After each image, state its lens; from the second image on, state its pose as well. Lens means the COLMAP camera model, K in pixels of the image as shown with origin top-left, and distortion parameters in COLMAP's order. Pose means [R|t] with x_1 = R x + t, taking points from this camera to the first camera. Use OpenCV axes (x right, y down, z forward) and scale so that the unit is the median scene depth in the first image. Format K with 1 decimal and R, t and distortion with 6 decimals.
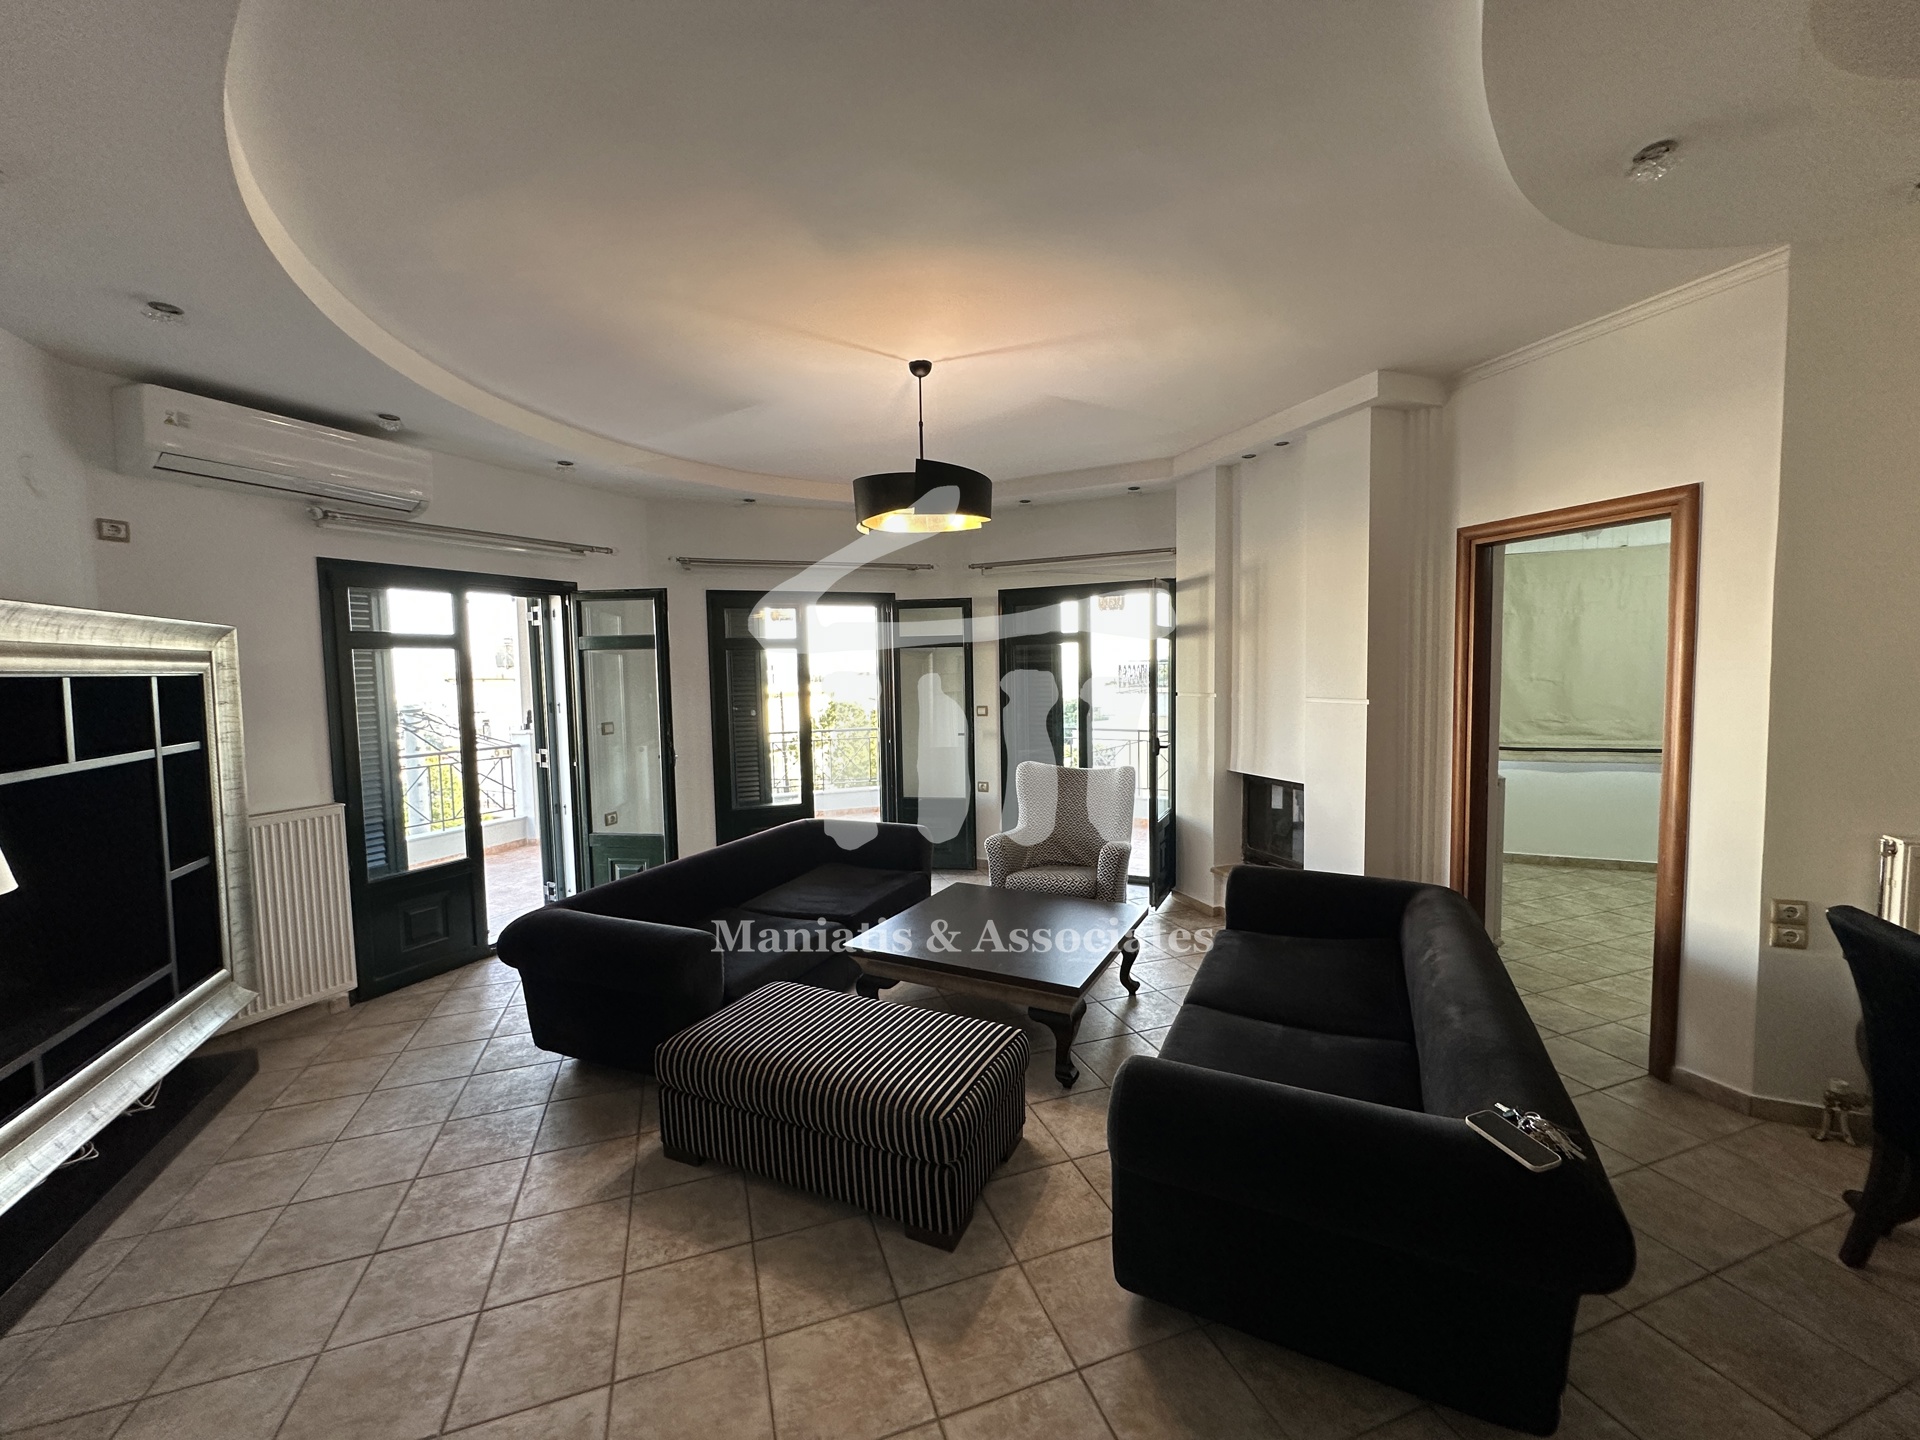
lens RADIAL K [[768.6, 0, 952.2], [0, 768.6, 716.8], [0, 0, 1]] dist [-0.000533, 0.000663]
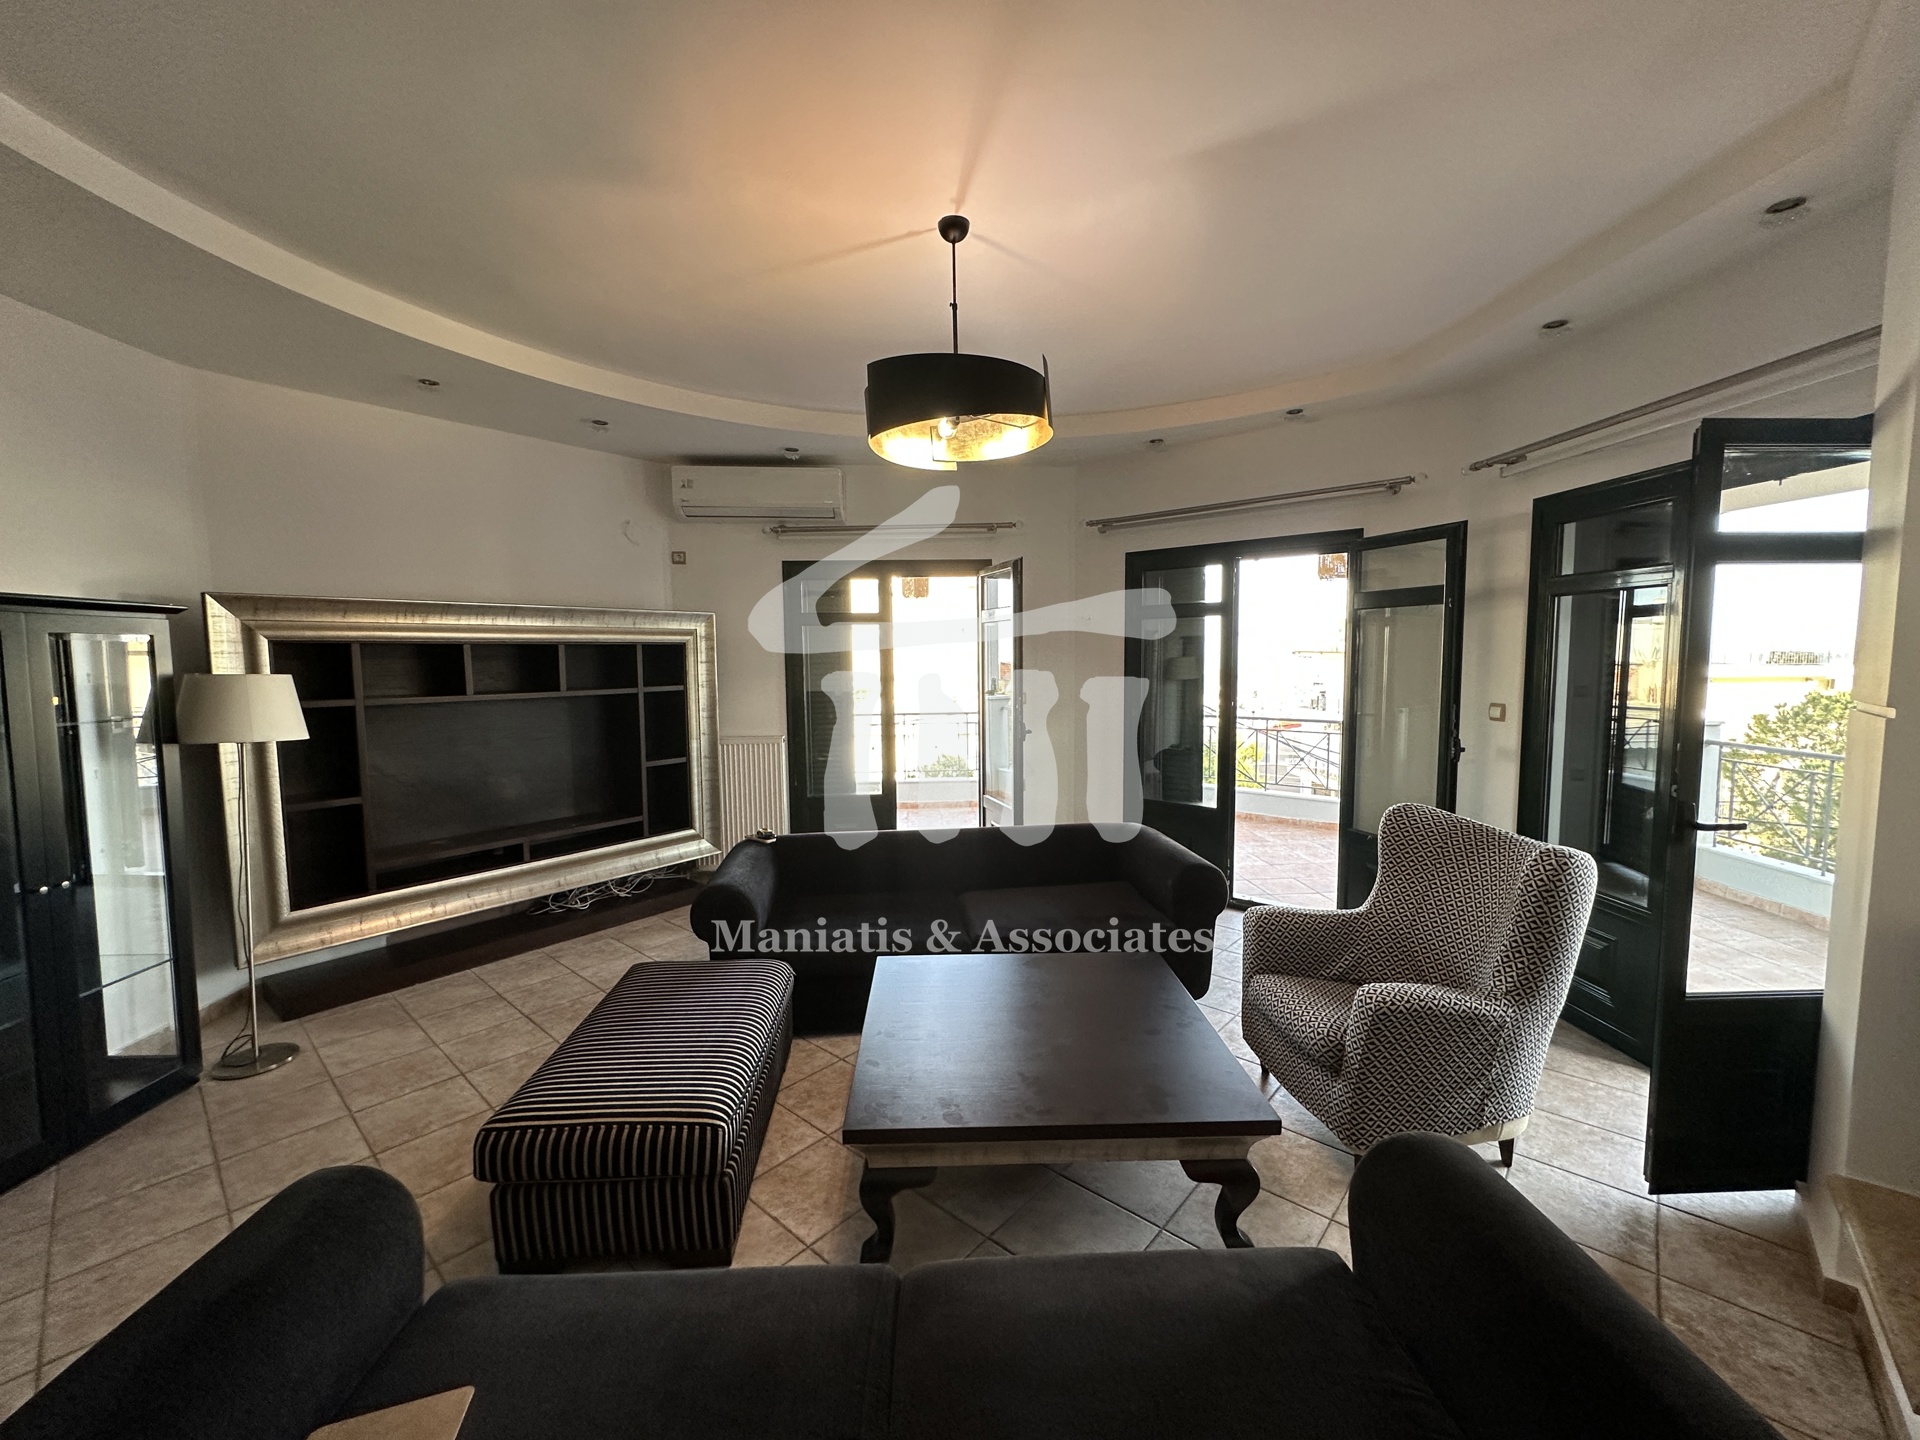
lens RADIAL K [[768.6, 0, 962.6], [0, 768.6, 722.1], [0, 0, 1]] dist [-0.000533, 0.000663]
pose [[0.484381, 0.091311, -0.870079, 0.689664], [-0.055282, 0.995745, 0.073723, -0.041310], [0.873109, 0.012390, 0.487368, 0.708133]]
